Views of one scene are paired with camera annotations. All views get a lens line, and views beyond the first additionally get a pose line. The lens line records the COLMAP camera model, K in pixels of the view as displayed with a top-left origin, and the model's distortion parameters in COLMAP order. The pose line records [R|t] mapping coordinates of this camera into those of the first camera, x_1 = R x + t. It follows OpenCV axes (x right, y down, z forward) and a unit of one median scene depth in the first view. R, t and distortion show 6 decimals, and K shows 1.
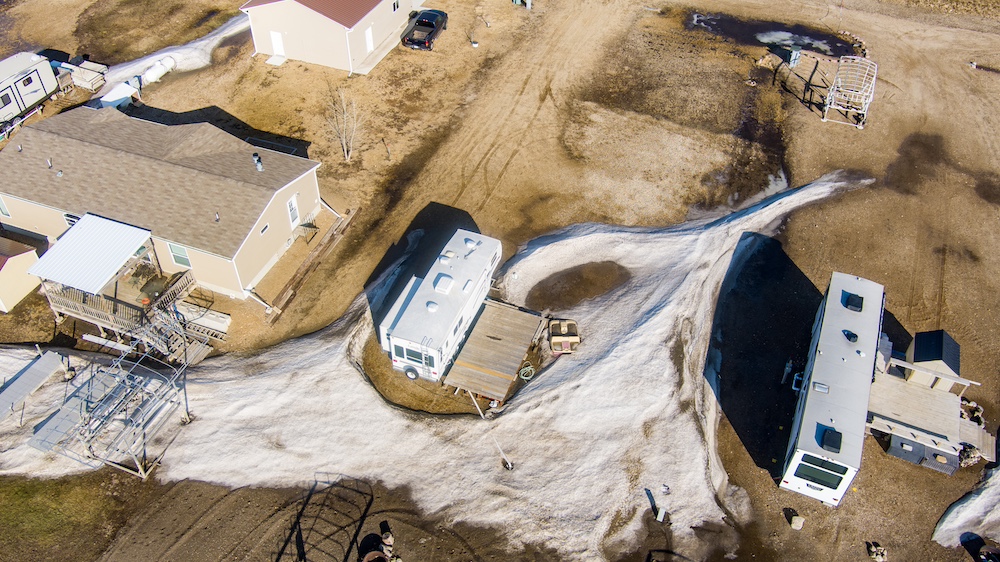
lens RADIAL K [[741.0, 0, 500.0], [0, 741.0, 281.0], [0, 0, 1]] dist [-0.060306, 0.008670]
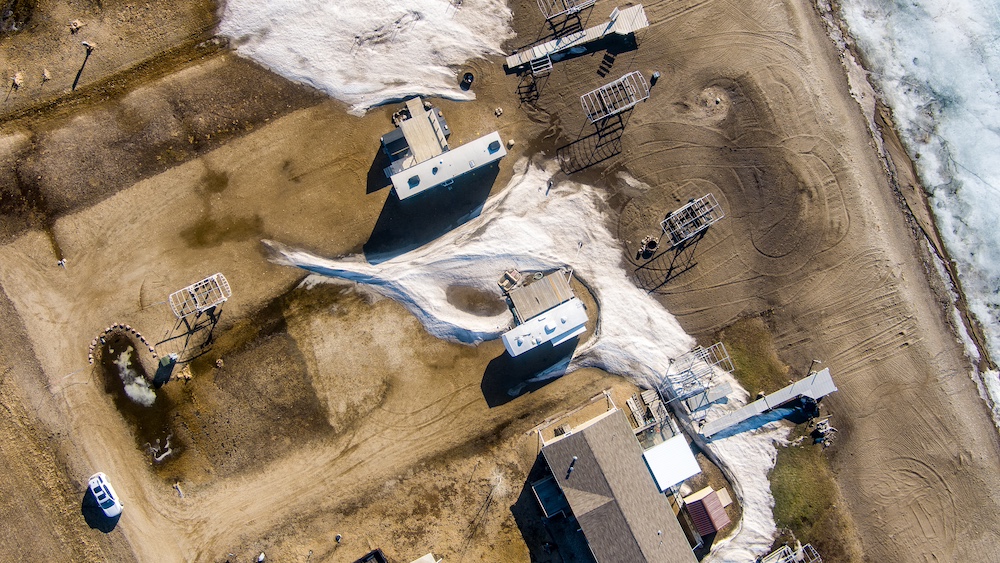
lens RADIAL K [[741.0, 0, 500.0], [0, 741.0, 281.5], [0, 0, 1]] dist [-0.060306, 0.008670]
pose [[-0.738061, -0.674199, -0.026867, 0.142287], [0.509377, -0.582857, 0.633098, -1.108694], [-0.442493, 0.453579, 0.773606, -0.487525]]
